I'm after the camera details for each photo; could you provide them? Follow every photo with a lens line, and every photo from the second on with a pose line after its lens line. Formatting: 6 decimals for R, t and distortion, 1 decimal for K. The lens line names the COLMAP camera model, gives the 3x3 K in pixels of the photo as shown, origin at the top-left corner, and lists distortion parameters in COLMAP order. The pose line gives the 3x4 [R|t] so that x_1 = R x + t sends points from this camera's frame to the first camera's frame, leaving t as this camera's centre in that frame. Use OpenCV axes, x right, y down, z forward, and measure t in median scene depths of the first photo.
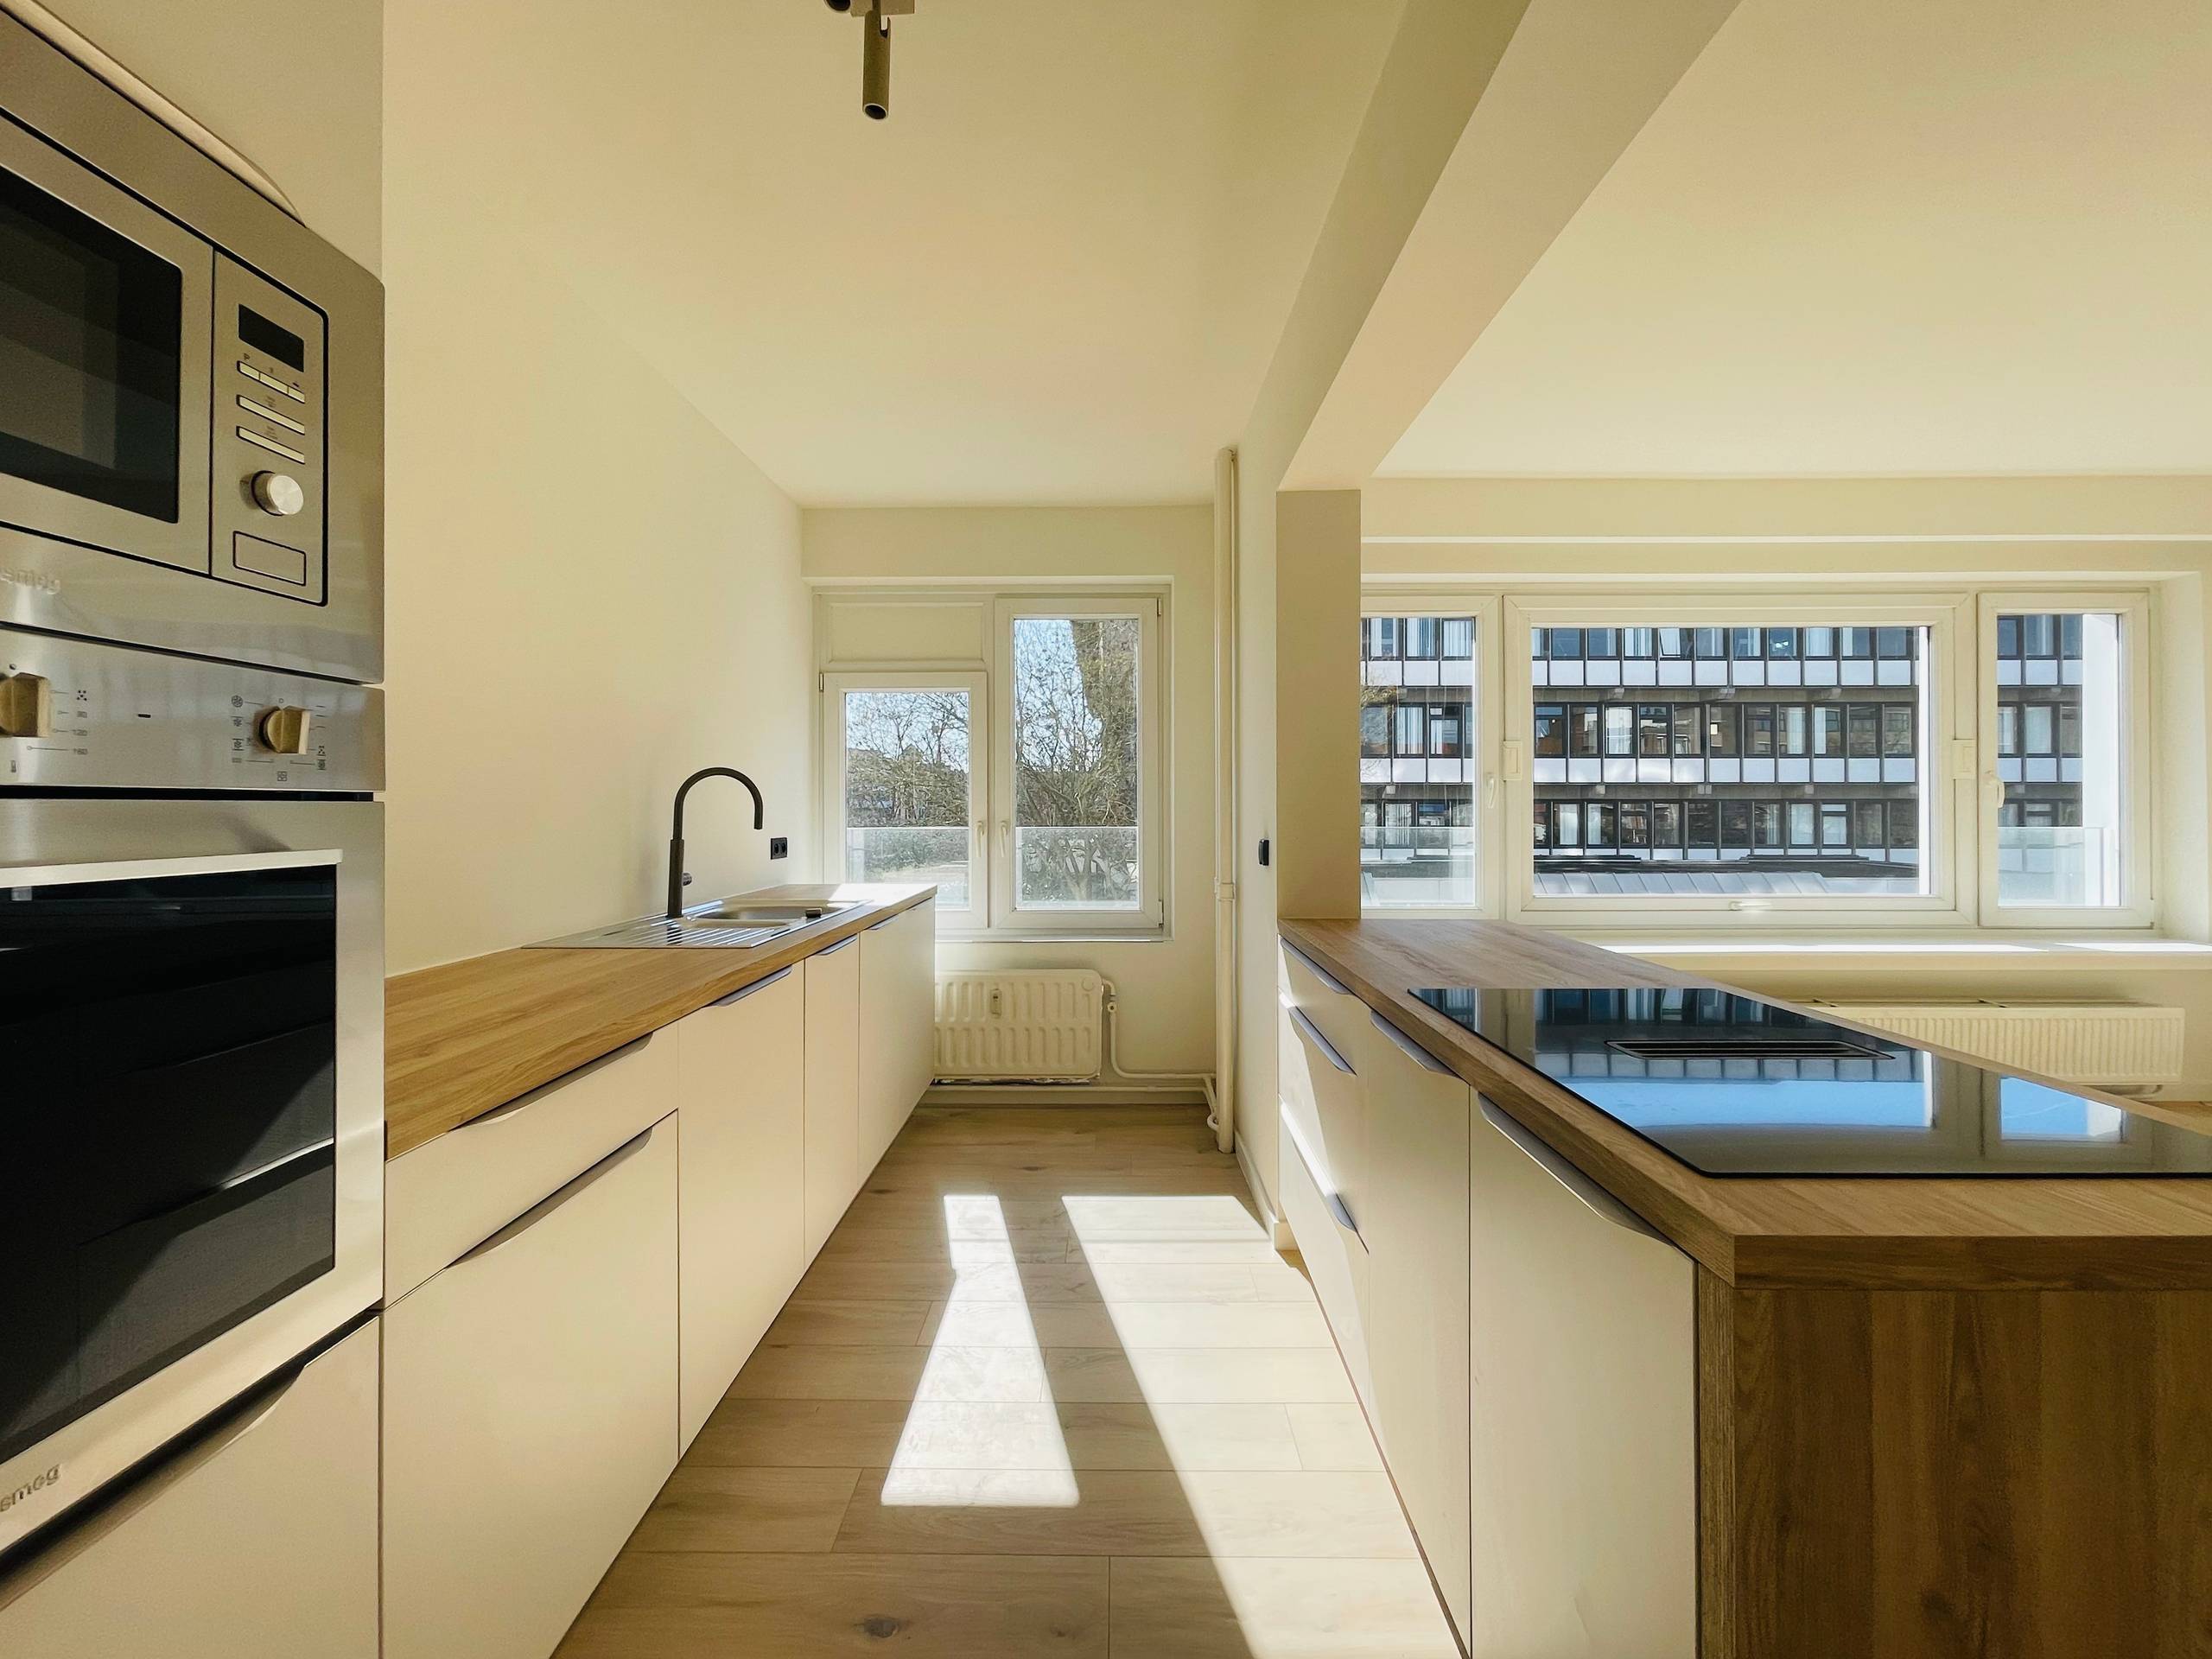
lens RADIAL K [[912.2, 0, 1095.3], [0, 912.2, 800.5], [0, 0, 1]] dist [-0.002403, -0.000377]
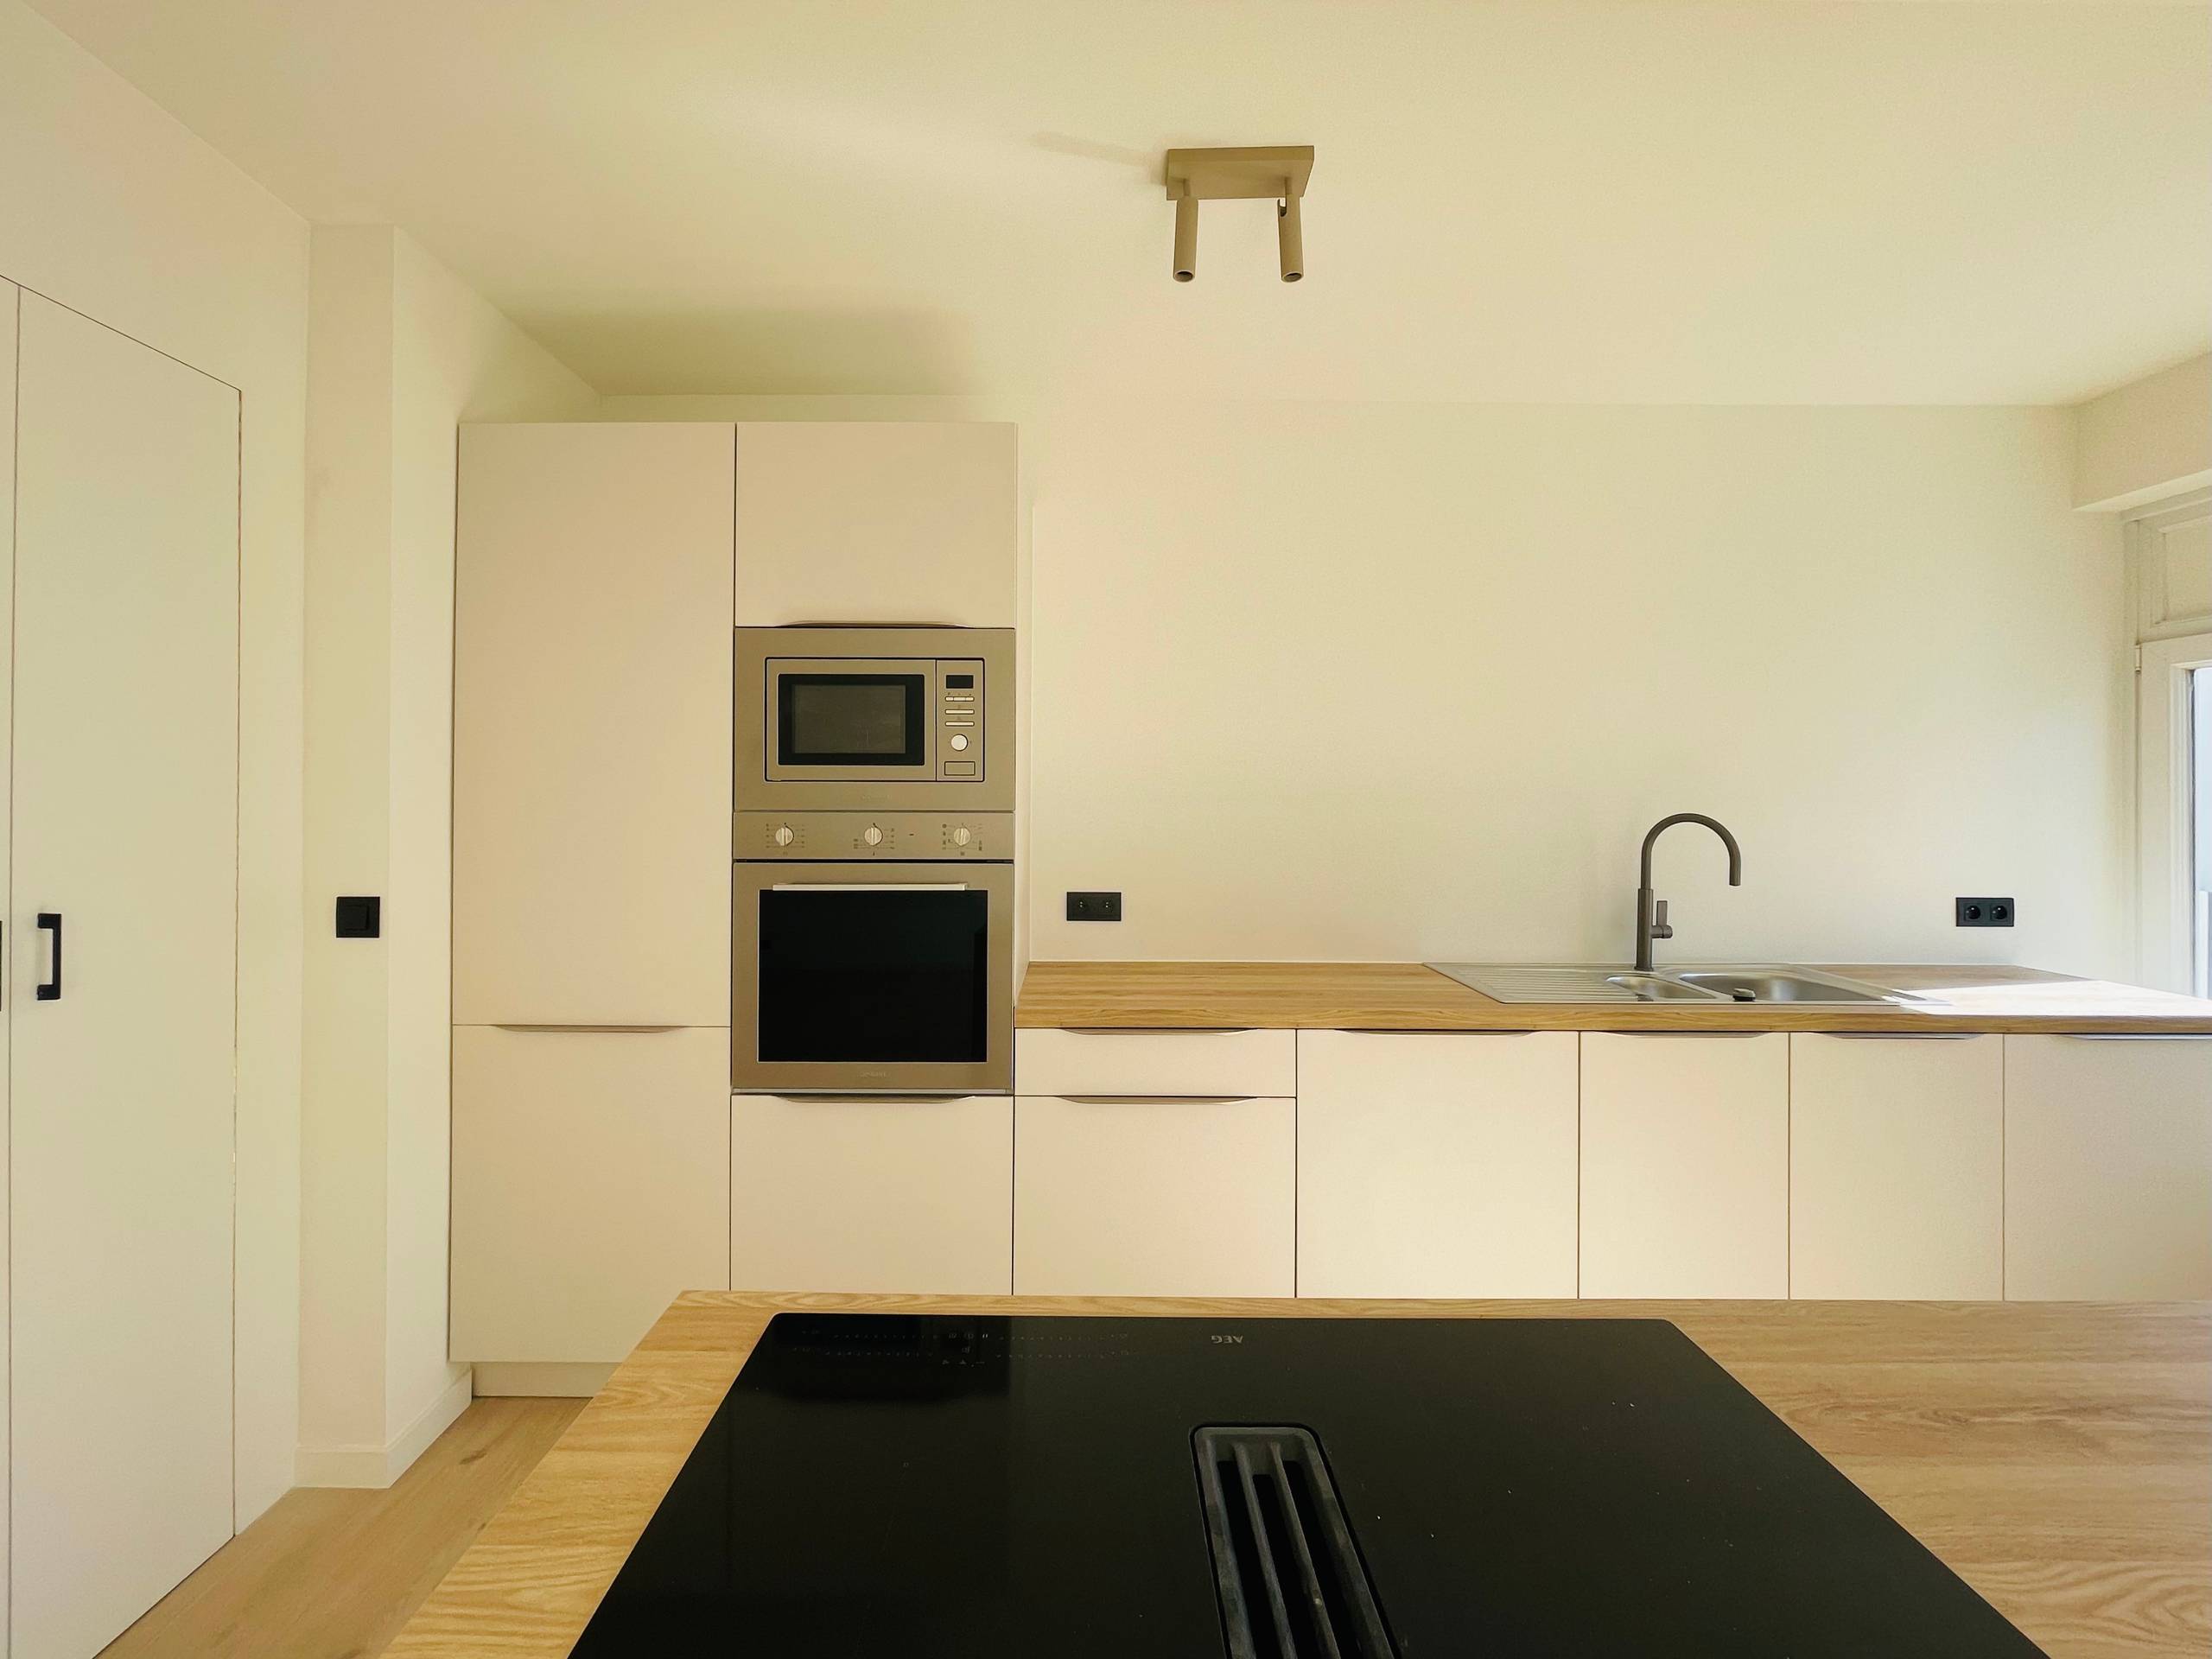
lens RADIAL K [[912.2, 0, 1095.3], [0, 912.2, 800.5], [0, 0, 1]] dist [-0.002403, -0.000377]
pose [[0.010799, -0.002263, -0.999939, 1.322139], [0.003882, 0.999990, -0.002221, -0.135910], [0.999934, -0.003858, 0.010808, 1.089268]]
